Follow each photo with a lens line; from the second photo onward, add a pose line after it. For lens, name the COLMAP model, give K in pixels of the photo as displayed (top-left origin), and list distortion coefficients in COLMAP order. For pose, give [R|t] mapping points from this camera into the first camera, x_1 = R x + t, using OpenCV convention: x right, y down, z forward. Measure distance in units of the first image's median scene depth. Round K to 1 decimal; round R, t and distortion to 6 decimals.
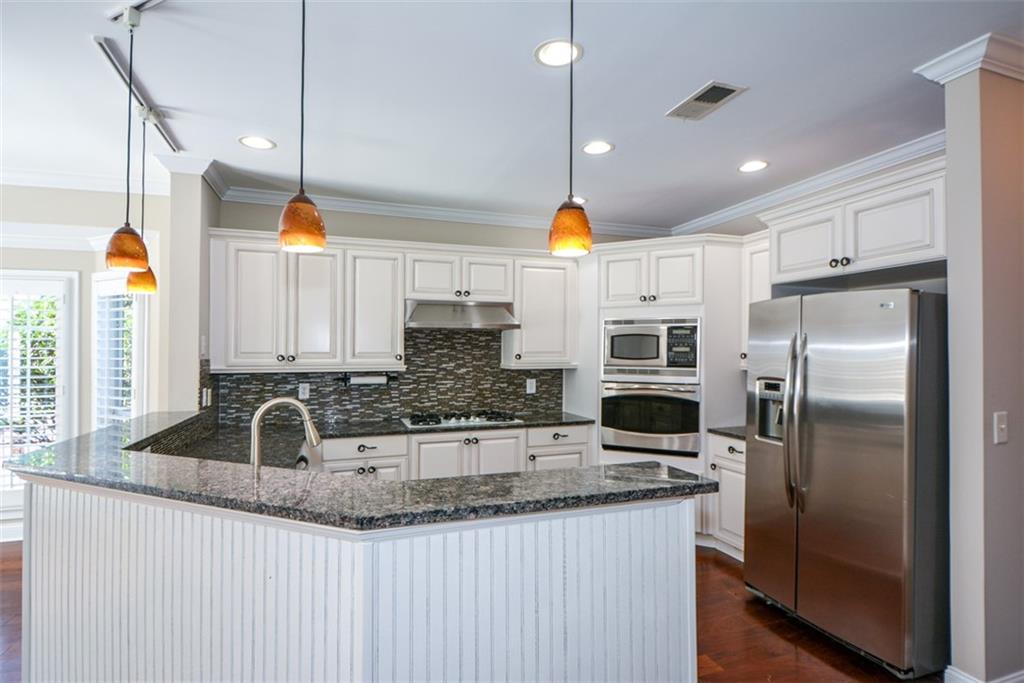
lens RADIAL K [[499.7, 0, 503.7], [0, 499.7, 347.4], [0, 0, 1]] dist [0.000264, -0.002597]
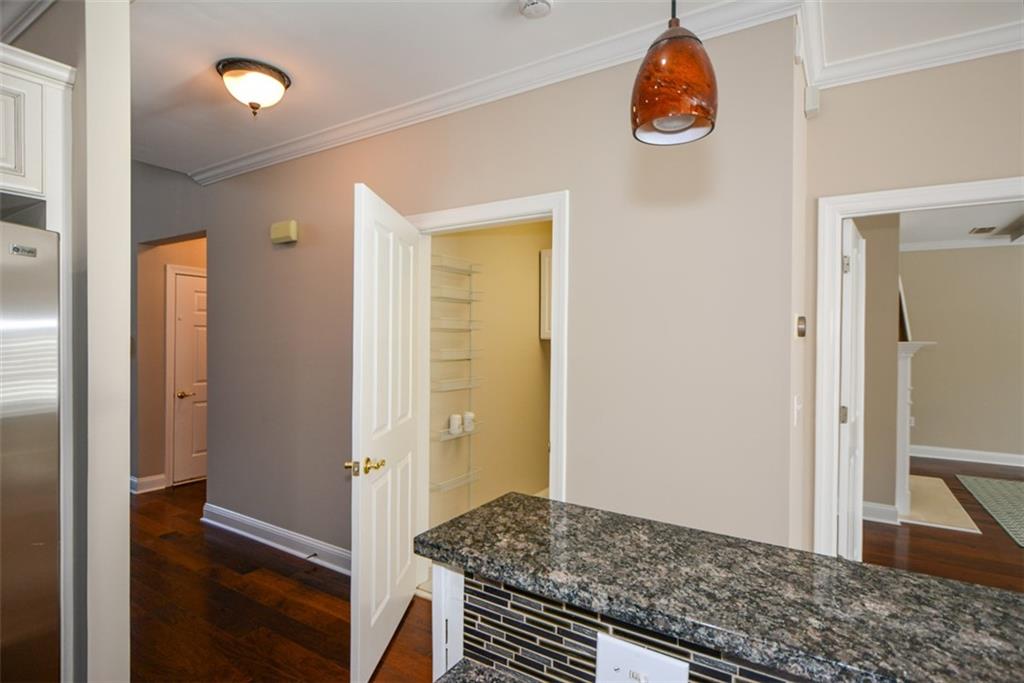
lens RADIAL K [[499.7, 0, 512.7], [0, 499.7, 339.0], [0, 0, 1]] dist [0.000264, -0.002597]
pose [[-0.636328, -0.002564, 0.771415, -0.063268], [-0.009030, 0.999951, -0.004125, 0.011430], [-0.771366, -0.009591, -0.636320, 0.546804]]
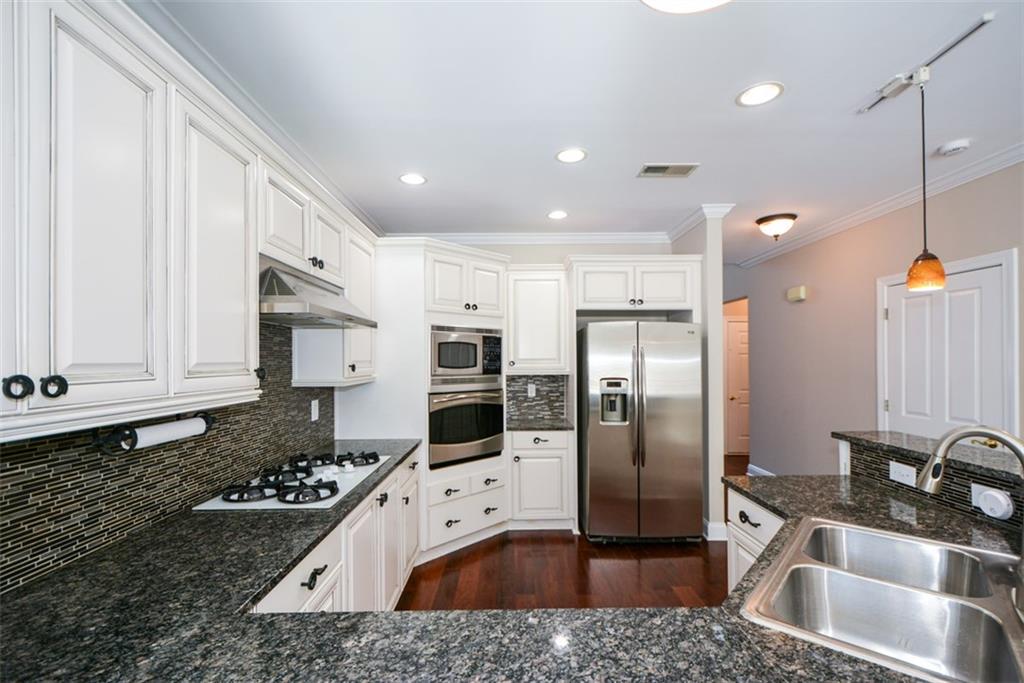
lens RADIAL K [[451.0, 0, 518.6], [0, 451.0, 357.5], [0, 0, 1]] dist [0.002725, -0.004417]
pose [[0.311487, 0.003035, 0.950245, -0.552223], [-0.002854, 0.999993, -0.002258, 0.005438], [-0.950246, -0.002009, 0.311494, 0.642343]]
